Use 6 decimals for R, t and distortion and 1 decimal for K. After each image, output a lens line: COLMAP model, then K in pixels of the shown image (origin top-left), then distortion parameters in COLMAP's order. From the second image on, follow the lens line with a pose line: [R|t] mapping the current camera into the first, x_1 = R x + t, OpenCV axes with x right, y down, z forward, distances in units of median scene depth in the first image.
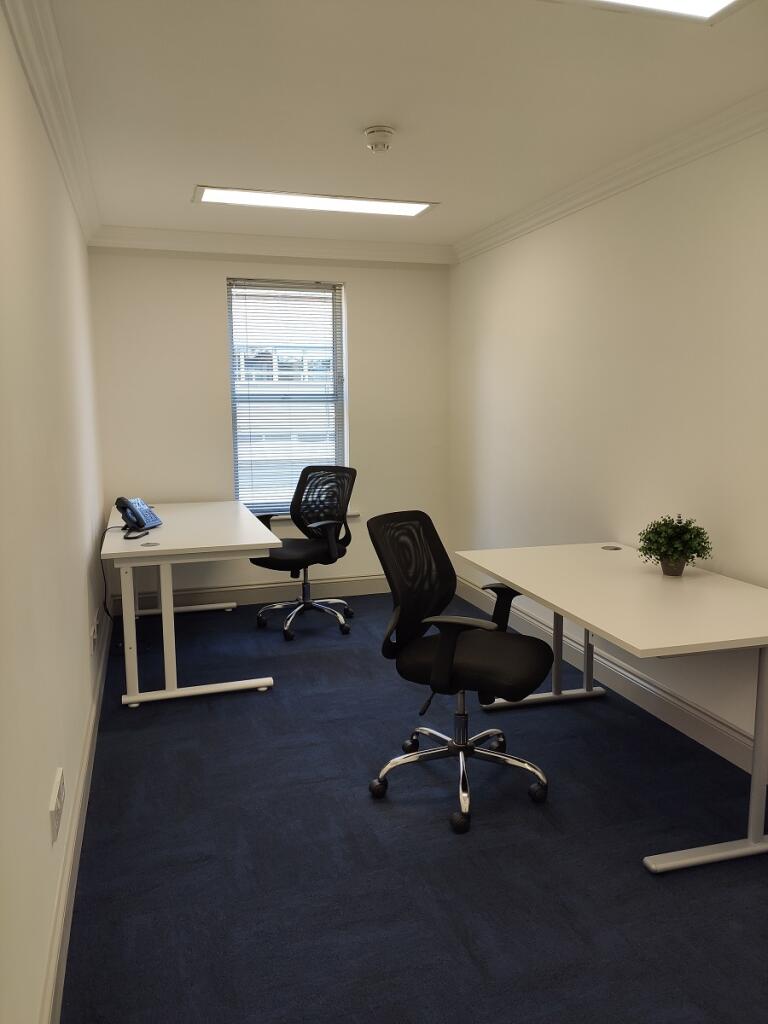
lens RADIAL K [[773.2, 0, 383.6], [0, 773.2, 520.1], [0, 0, 1]] dist [0.039163, -0.021372]
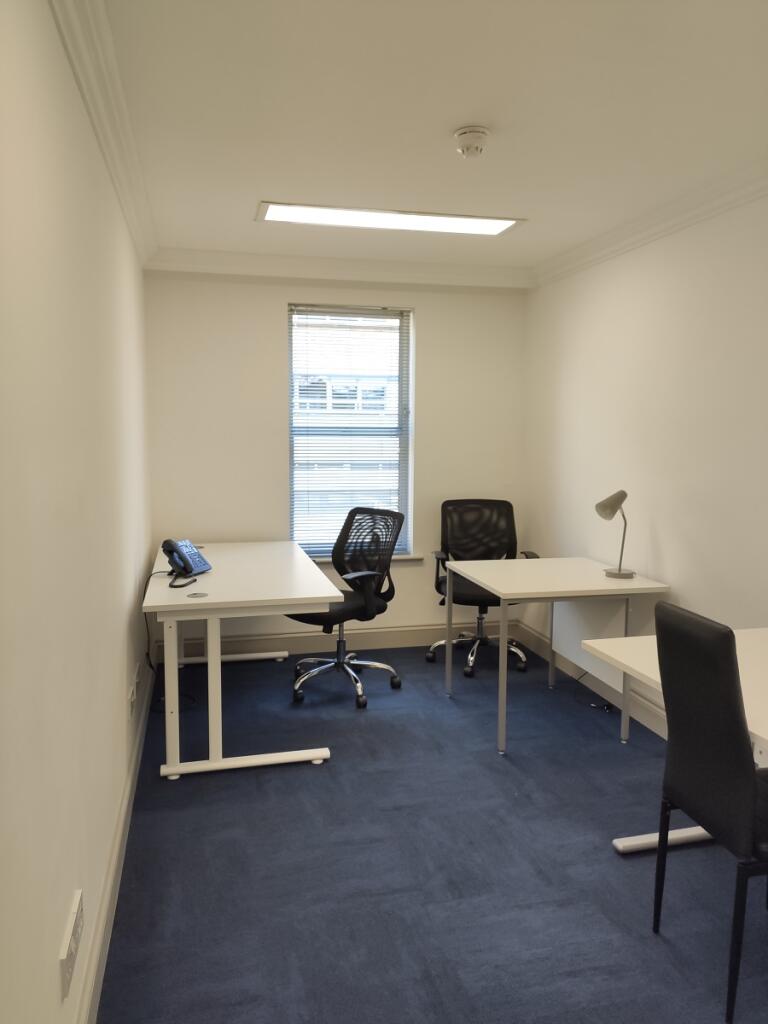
lens RADIAL K [[773.2, 0, 382.1], [0, 773.2, 509.4], [0, 0, 1]] dist [0.039163, -0.021372]
pose [[0.997876, 0.016312, -0.063062, -0.032314], [-0.019354, 0.998663, -0.047928, -0.027664], [0.062196, 0.049047, 0.996858, 0.112406]]
